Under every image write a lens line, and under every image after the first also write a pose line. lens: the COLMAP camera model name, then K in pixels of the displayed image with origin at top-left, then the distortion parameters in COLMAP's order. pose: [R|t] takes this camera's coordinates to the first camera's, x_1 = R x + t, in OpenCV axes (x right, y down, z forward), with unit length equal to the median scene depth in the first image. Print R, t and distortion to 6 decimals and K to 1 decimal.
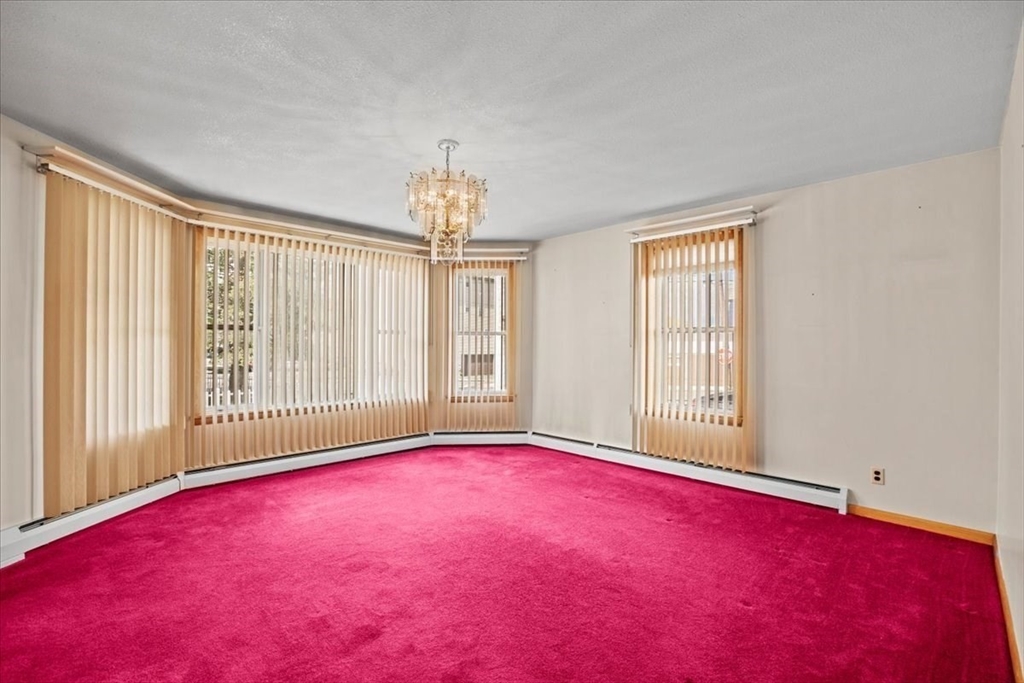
lens RADIAL K [[465.8, 0, 512.0], [0, 465.8, 341.5], [0, 0, 1]] dist [-0.076984, 0.032681]
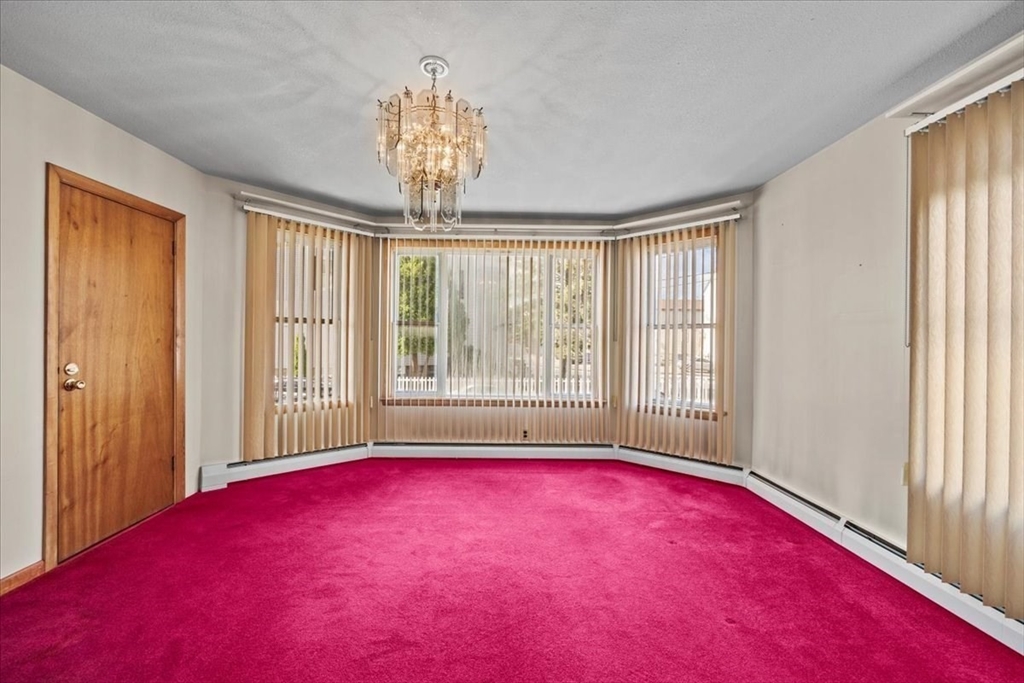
lens RADIAL K [[422.6, 0, 512.0], [0, 422.6, 341.5], [0, 0, 1]] dist [-0.001424, 0.000135]
pose [[0.719414, 0.020082, -0.694291, 0.260296], [-0.009940, 0.999777, 0.018618, -0.003509], [0.694511, -0.006493, 0.719453, 0.372746]]
